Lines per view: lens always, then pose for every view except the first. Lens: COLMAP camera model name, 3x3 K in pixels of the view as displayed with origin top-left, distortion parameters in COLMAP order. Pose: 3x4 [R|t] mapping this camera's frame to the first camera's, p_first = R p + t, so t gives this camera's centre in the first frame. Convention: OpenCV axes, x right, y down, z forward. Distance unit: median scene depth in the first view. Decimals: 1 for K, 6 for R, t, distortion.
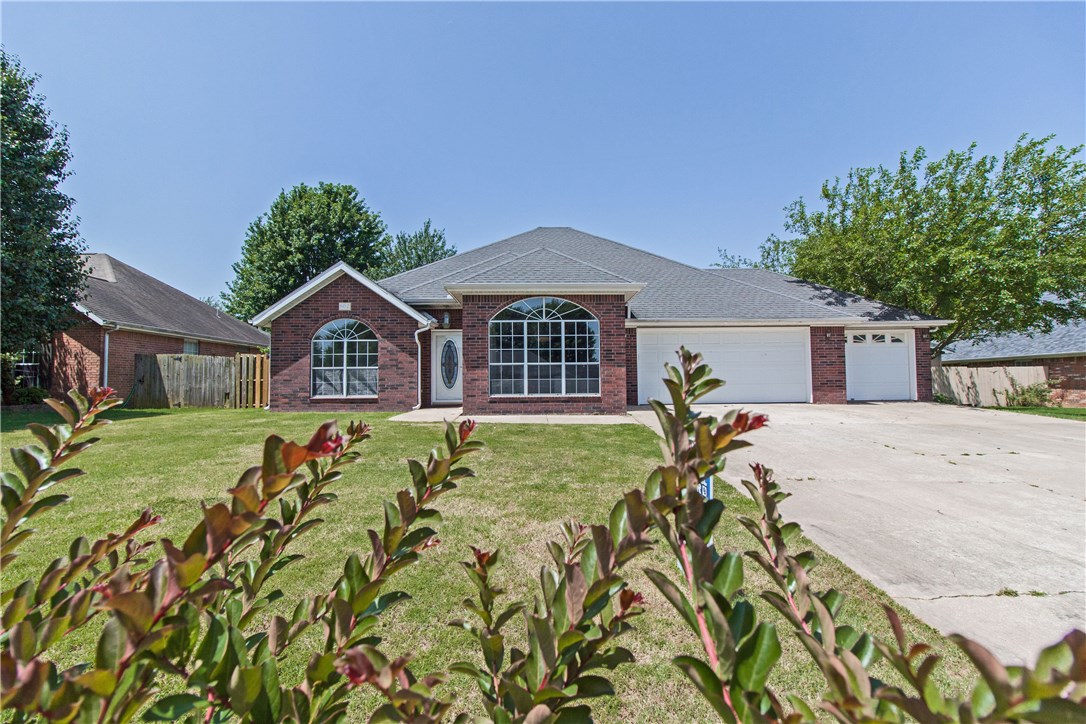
lens RADIAL K [[498.3, 0, 544.3], [0, 498.3, 358.3], [0, 0, 1]] dist [0.002602, -0.000611]
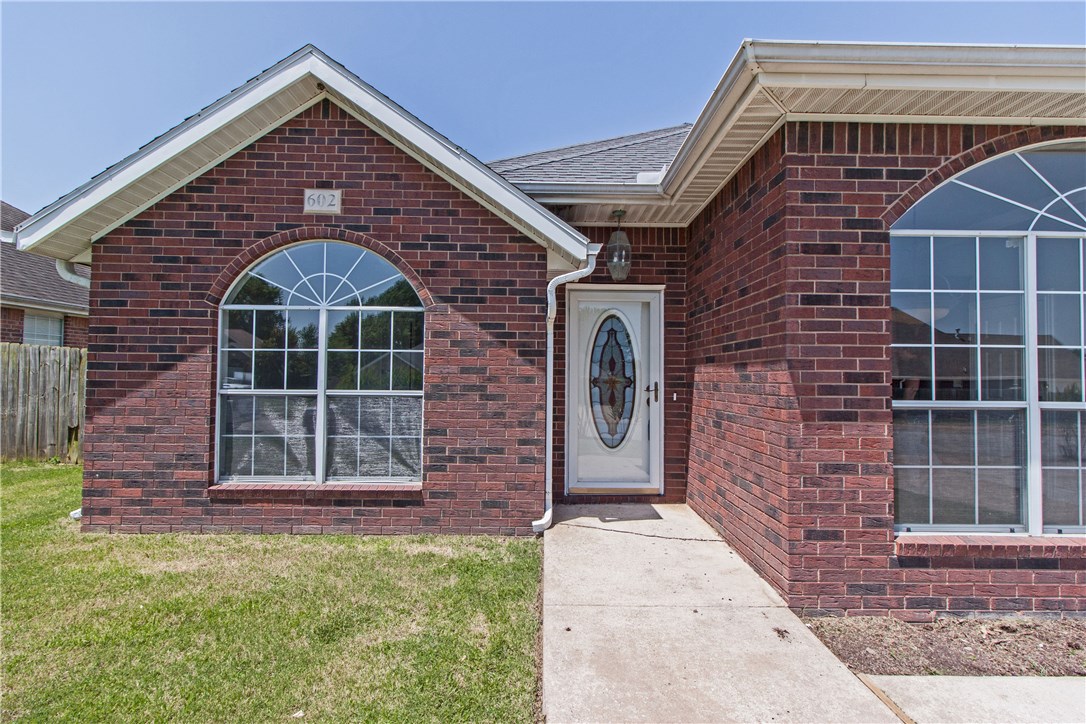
lens RADIAL K [[498.3, 0, 543.1], [0, 498.3, 360.3], [0, 0, 1]] dist [0.002602, -0.000611]
pose [[0.999781, 0.018421, -0.009967, -0.253640], [-0.018182, 0.999556, 0.023603, -0.011774], [0.010397, -0.023416, 0.999672, 0.679981]]
